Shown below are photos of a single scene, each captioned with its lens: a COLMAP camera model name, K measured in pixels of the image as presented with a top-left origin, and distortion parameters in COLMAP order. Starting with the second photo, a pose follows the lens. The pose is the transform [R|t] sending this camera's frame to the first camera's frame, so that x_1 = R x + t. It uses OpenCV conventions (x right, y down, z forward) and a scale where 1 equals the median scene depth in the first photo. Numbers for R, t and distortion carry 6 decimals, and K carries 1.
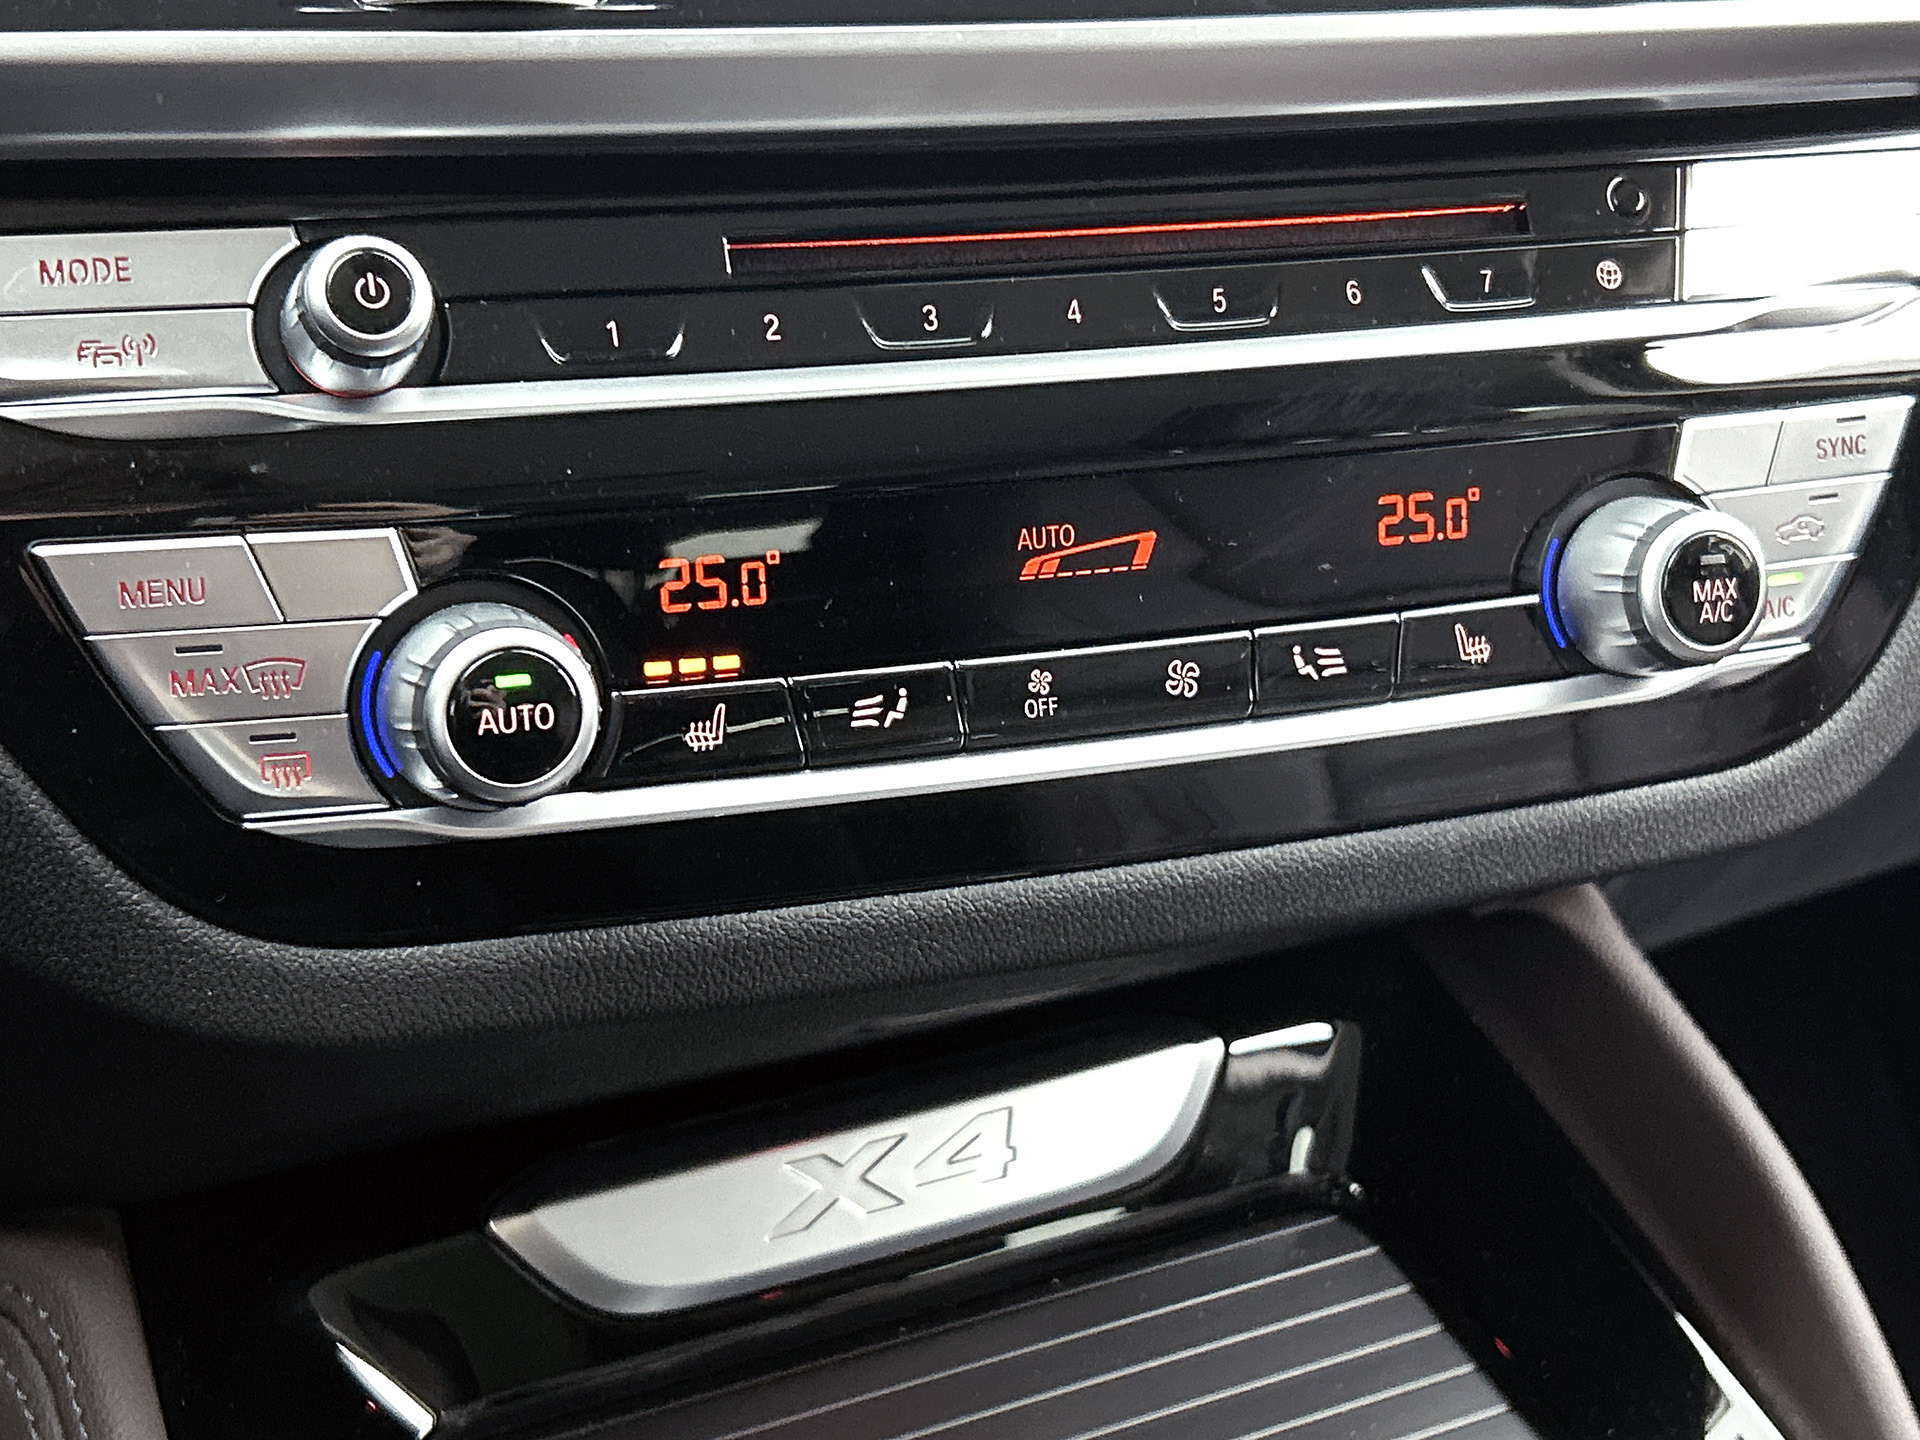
lens RADIAL K [[2790.8, 0, 948.0], [0, 2790.8, 720.9], [0, 0, 1]] dist [0.177229, -0.613712]
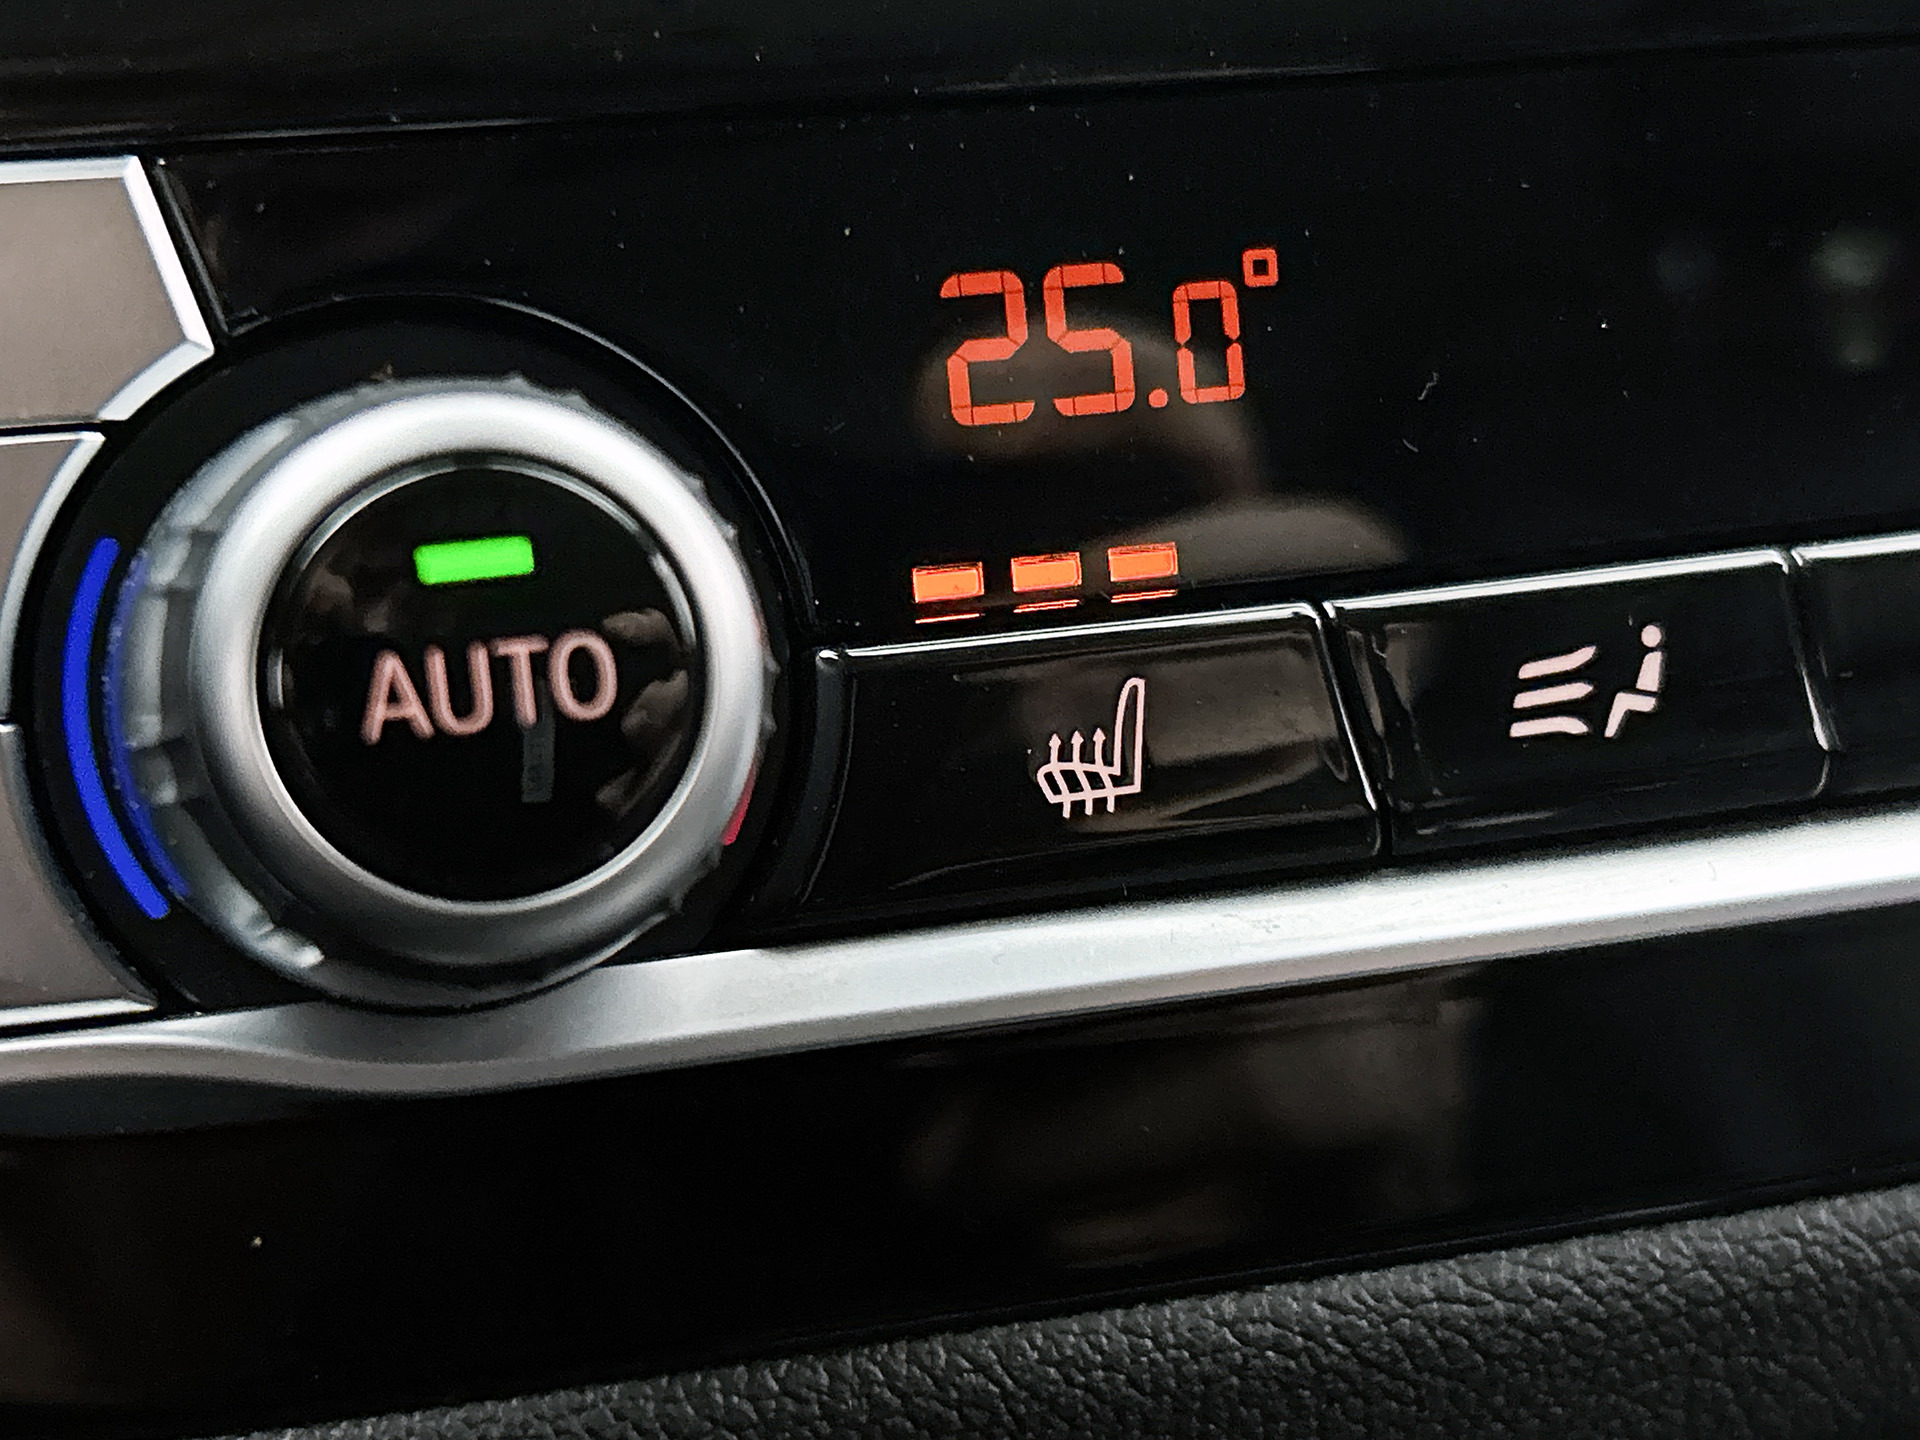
lens RADIAL K [[3175.0, 0, 964.7], [0, 3175.0, 658.6], [0, 0, 1]] dist [0.296953, -1.674820]
pose [[0.993051, -0.052012, -0.105568, -0.060490], [0.039797, 0.992604, -0.114688, 0.035789], [0.110752, 0.109690, 0.987776, 0.610878]]
